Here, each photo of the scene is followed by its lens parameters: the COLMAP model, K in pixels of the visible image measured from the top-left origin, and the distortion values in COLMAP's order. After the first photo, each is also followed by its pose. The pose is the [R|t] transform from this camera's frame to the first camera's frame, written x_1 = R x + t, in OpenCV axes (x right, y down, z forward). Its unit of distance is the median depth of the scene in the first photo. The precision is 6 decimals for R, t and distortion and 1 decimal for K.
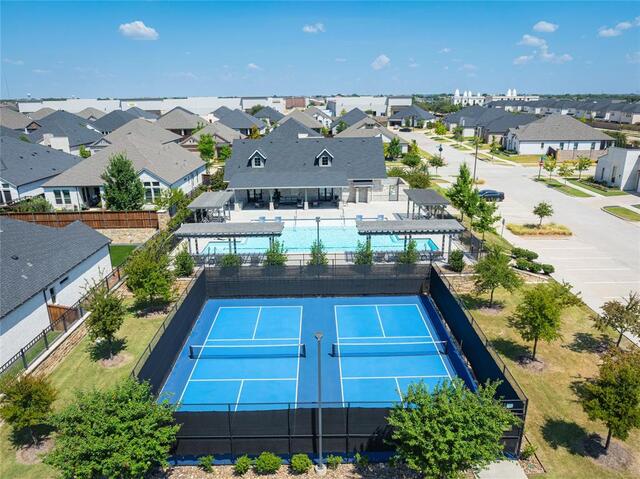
lens RADIAL K [[444.7, 0, 320.0], [0, 444.7, 239.5], [0, 0, 1]] dist [-0.018873, -0.002191]
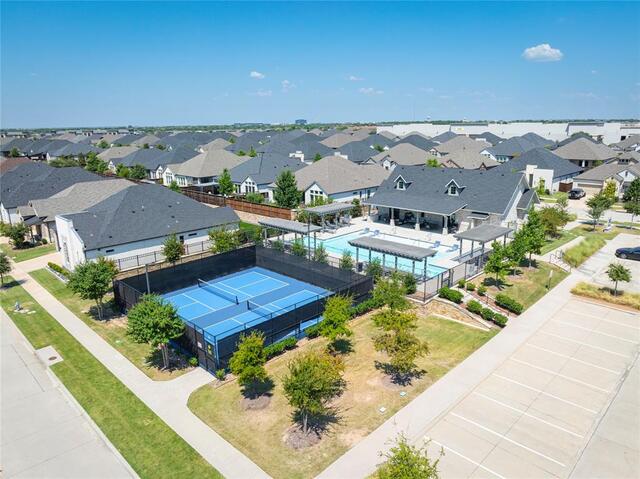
lens RADIAL K [[444.7, 0, 320.0], [0, 444.7, 239.5], [0, 0, 1]] dist [-0.018873, -0.002191]
pose [[0.706339, 0.179313, -0.684787, 0.587223], [-0.210625, 0.976808, 0.038526, -0.037475], [0.675813, 0.117020, 0.727725, 0.021764]]
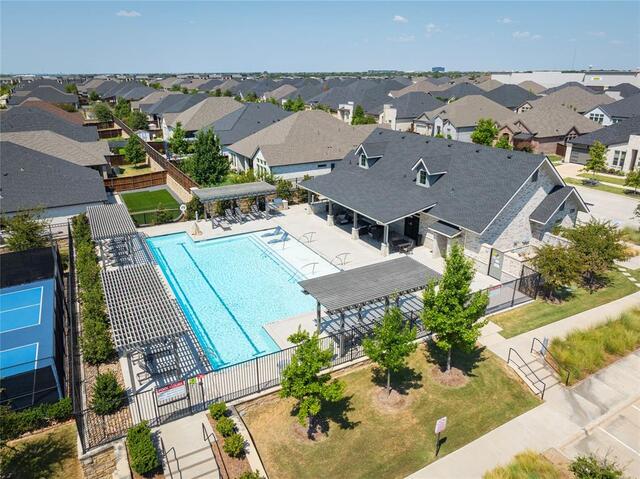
lens RADIAL K [[442.5, 0, 320.0], [0, 442.5, 239.5], [0, 0, 1]] dist [-0.007322, -0.003736]
pose [[0.477238, 0.319668, -0.818570, 0.531019], [-0.271437, 0.939564, 0.208667, -0.202759], [0.835803, 0.122606, 0.535165, 0.602592]]
